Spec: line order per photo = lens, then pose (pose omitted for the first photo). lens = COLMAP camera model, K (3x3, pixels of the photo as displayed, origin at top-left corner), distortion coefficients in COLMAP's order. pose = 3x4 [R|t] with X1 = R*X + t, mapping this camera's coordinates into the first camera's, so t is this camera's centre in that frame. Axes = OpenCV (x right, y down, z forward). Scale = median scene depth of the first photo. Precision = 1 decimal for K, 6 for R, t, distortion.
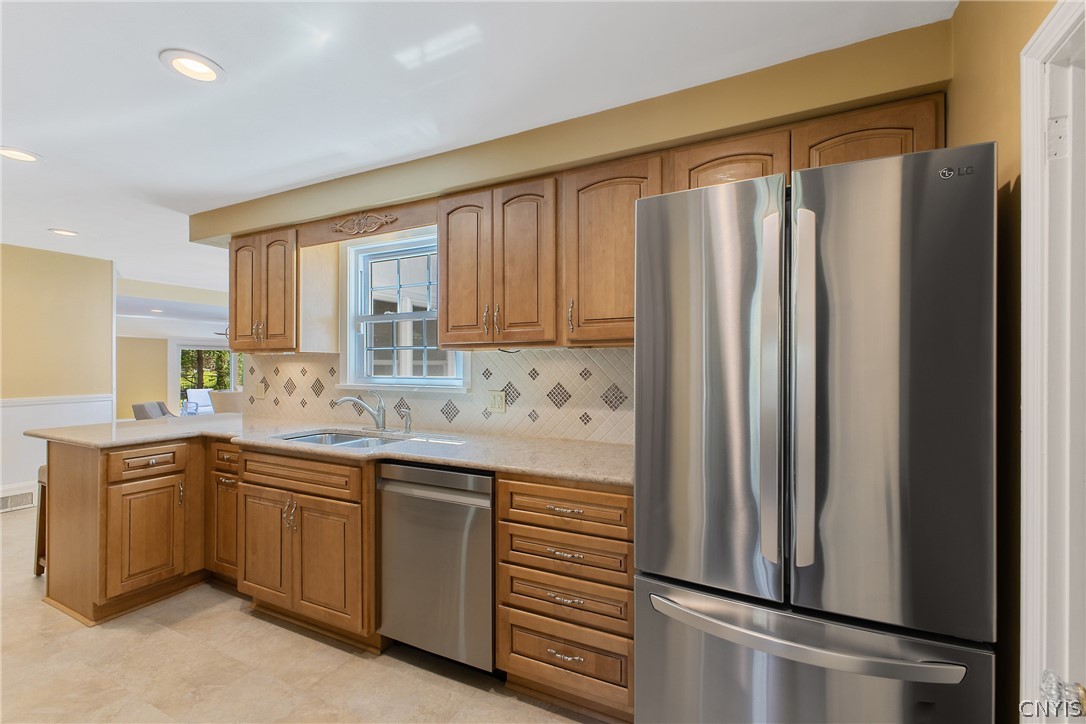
lens RADIAL K [[468.6, 0, 546.4], [0, 468.6, 364.2], [0, 0, 1]] dist [-0.002563, -0.000091]
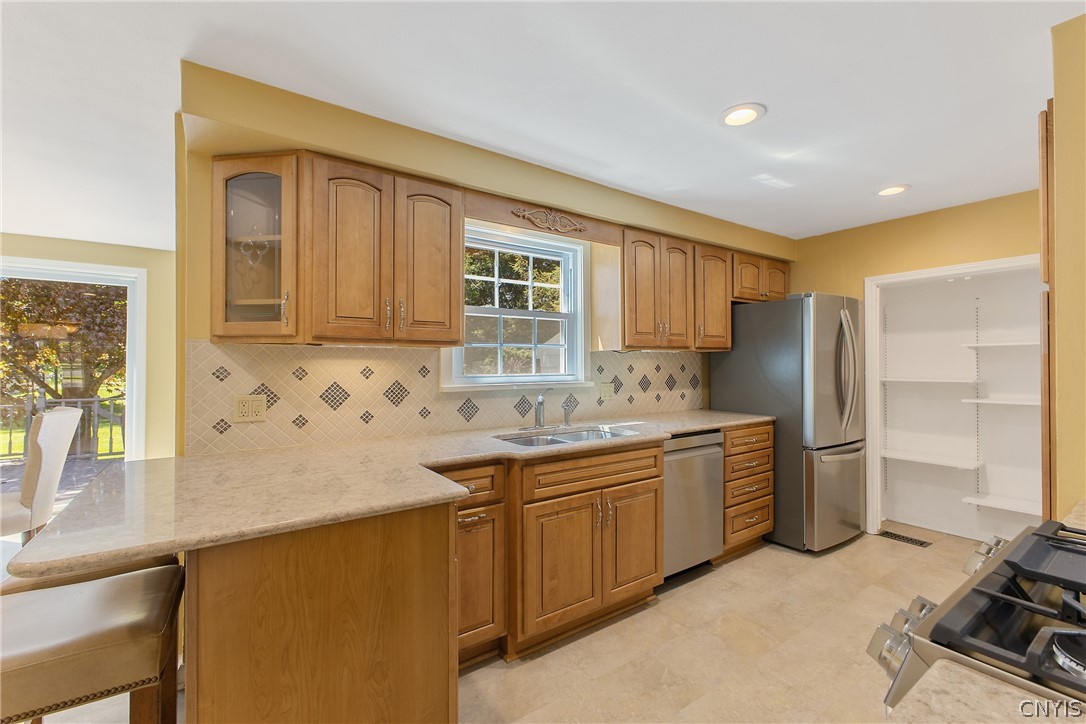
lens RADIAL K [[468.6, 0, 543.7], [0, 468.6, 359.3], [0, 0, 1]] dist [-0.002563, -0.000091]
pose [[0.475513, 0.001891, 0.879707, -1.390925], [-0.001627, 0.999998, -0.001271, -0.004831], [-0.879707, -0.000827, 0.475515, 0.591722]]
